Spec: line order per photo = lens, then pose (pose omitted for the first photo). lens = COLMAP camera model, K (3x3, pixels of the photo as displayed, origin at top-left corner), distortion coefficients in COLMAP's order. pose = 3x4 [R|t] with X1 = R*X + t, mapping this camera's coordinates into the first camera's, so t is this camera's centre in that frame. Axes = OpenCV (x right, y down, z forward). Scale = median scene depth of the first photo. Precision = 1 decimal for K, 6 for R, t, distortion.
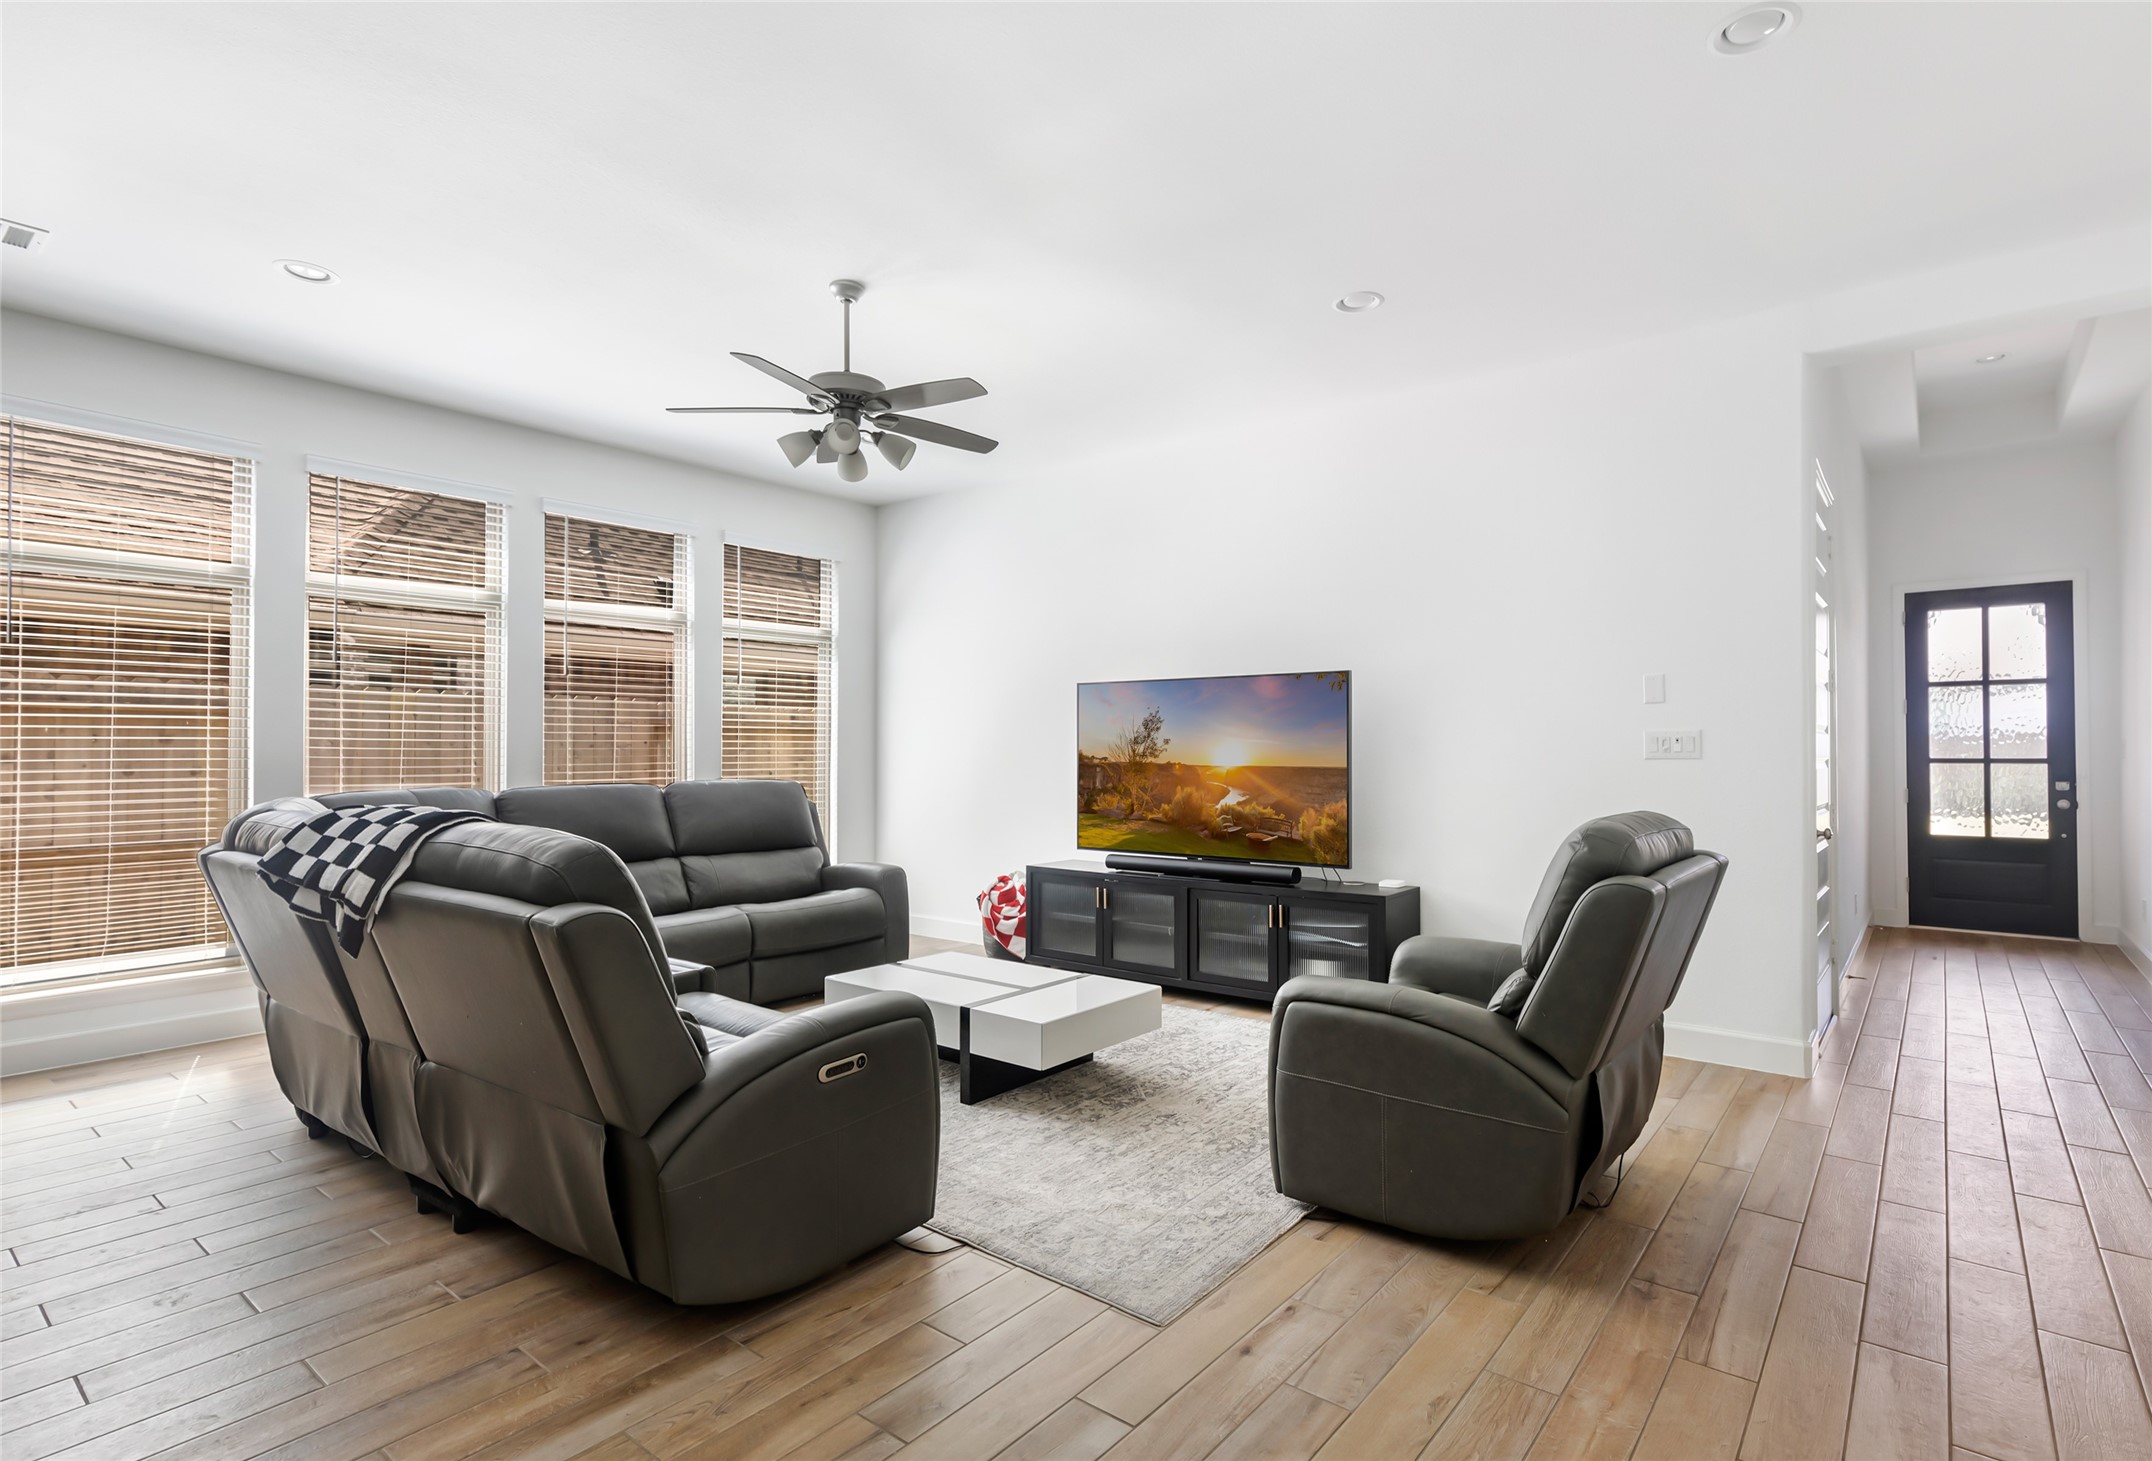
lens RADIAL K [[1109.7, 0, 1075.8], [0, 1109.7, 741.0], [0, 0, 1]] dist [0.001572, 0.000039]
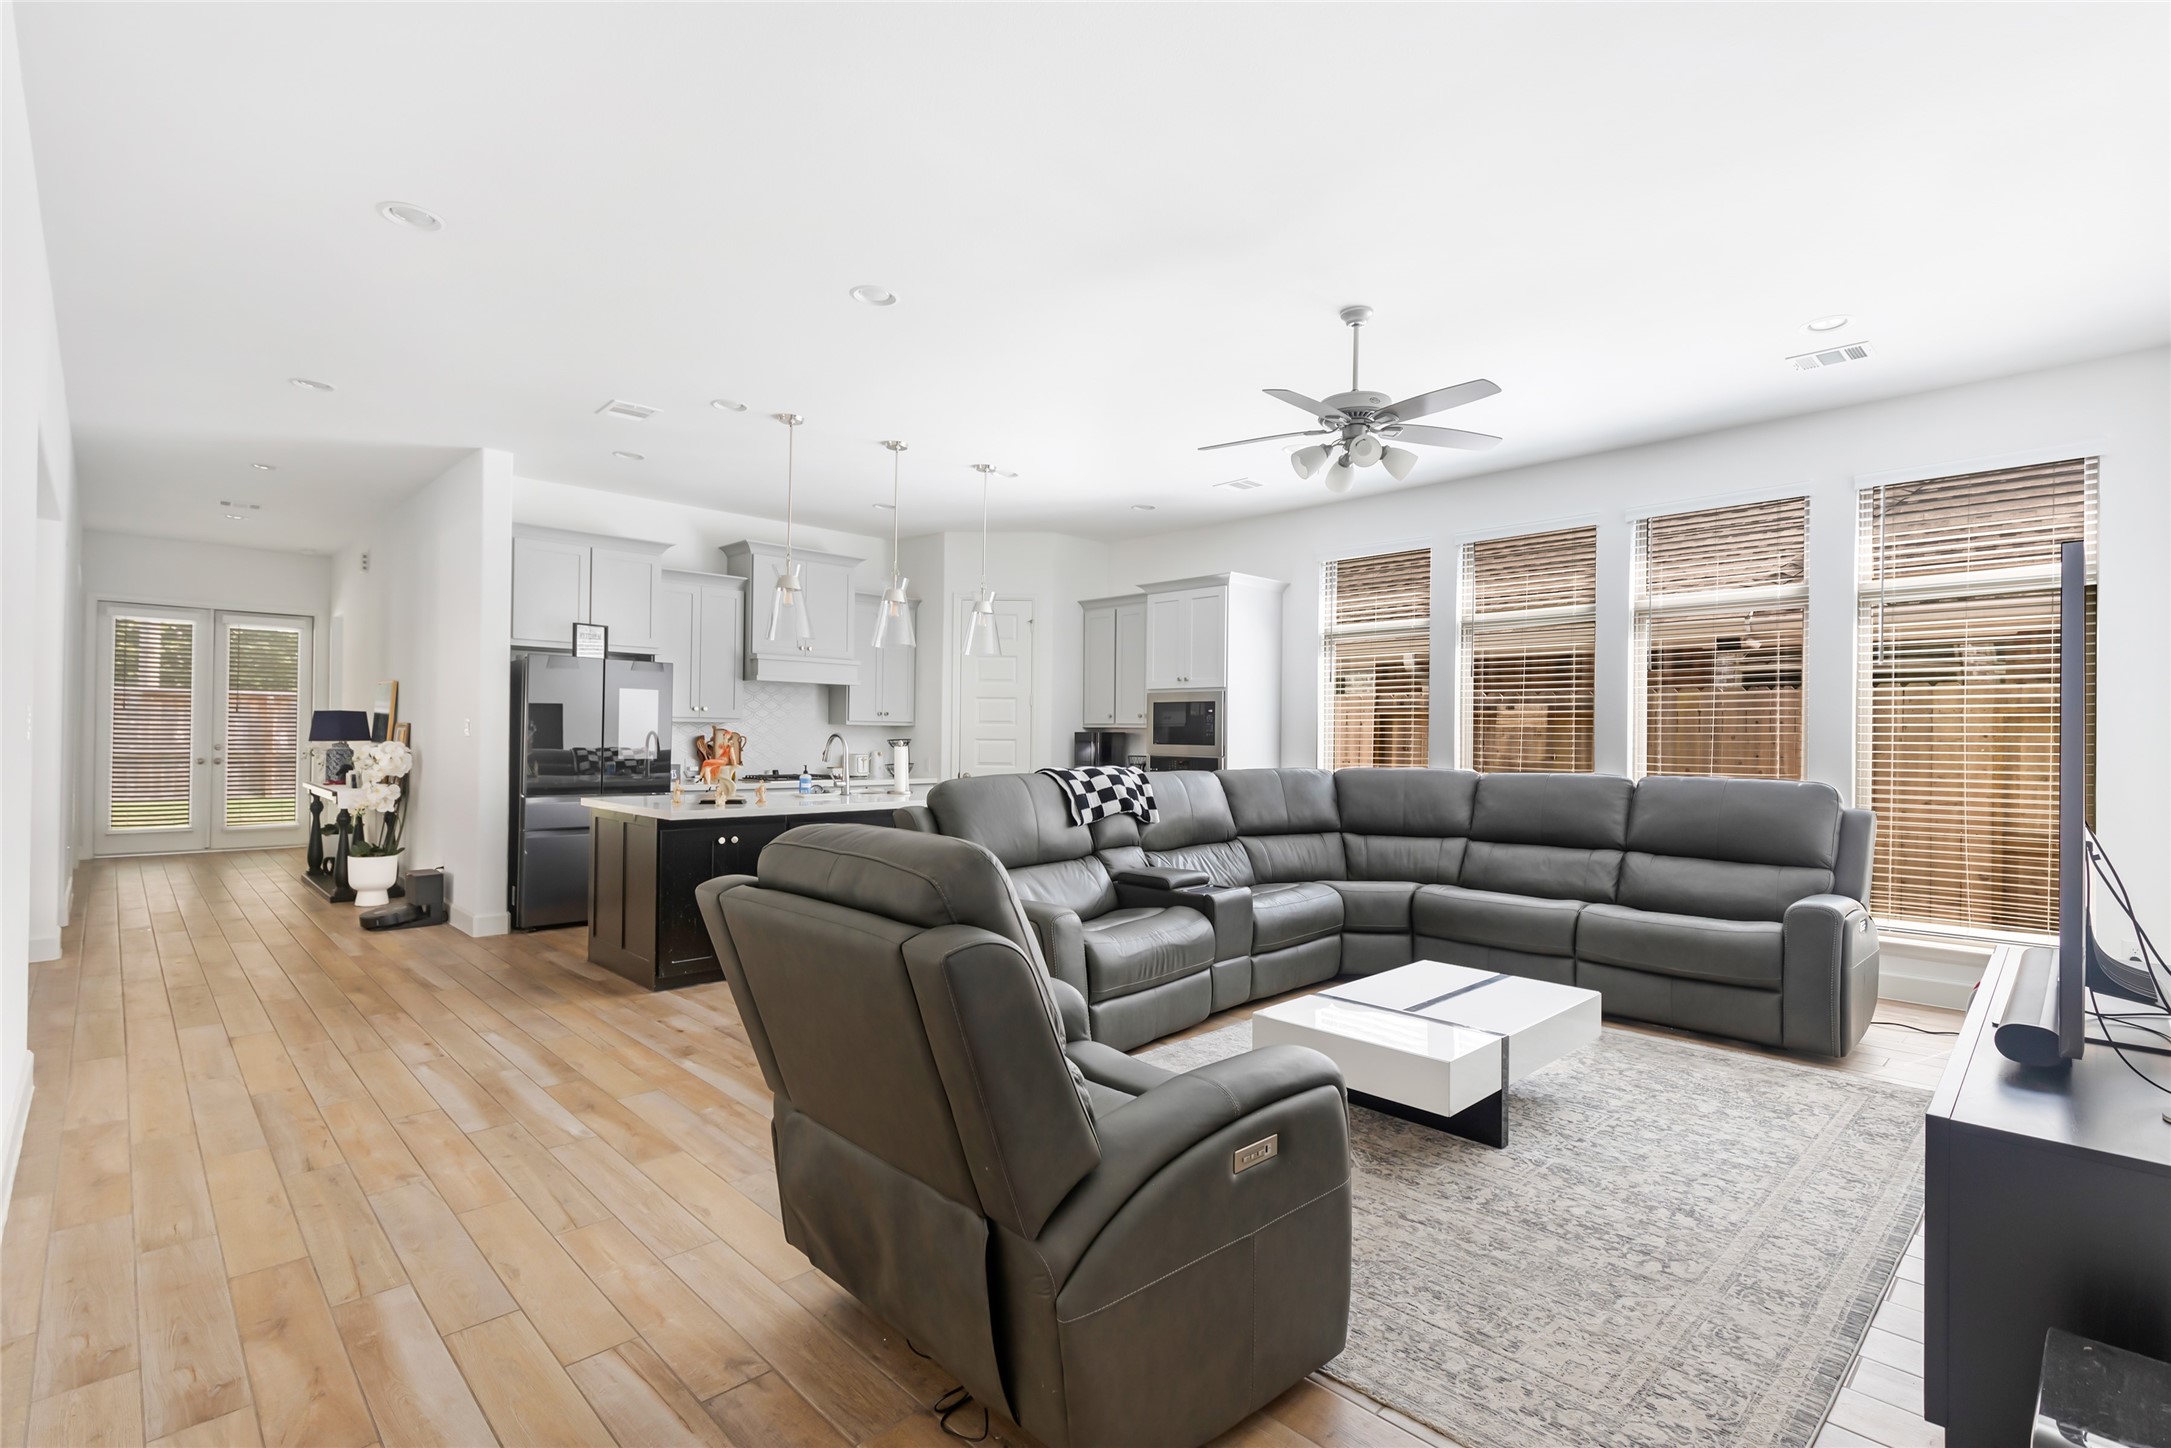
lens RADIAL K [[986.7, 0, 1091.5], [0, 986.7, 720.7], [0, 0, 1]] dist [0.000894, 0.000067]
pose [[-0.130574, -0.013499, -0.991347, 0.582180], [-0.001828, 0.999909, -0.013374, -0.000251], [0.991437, 0.000066, -0.130587, 0.639412]]
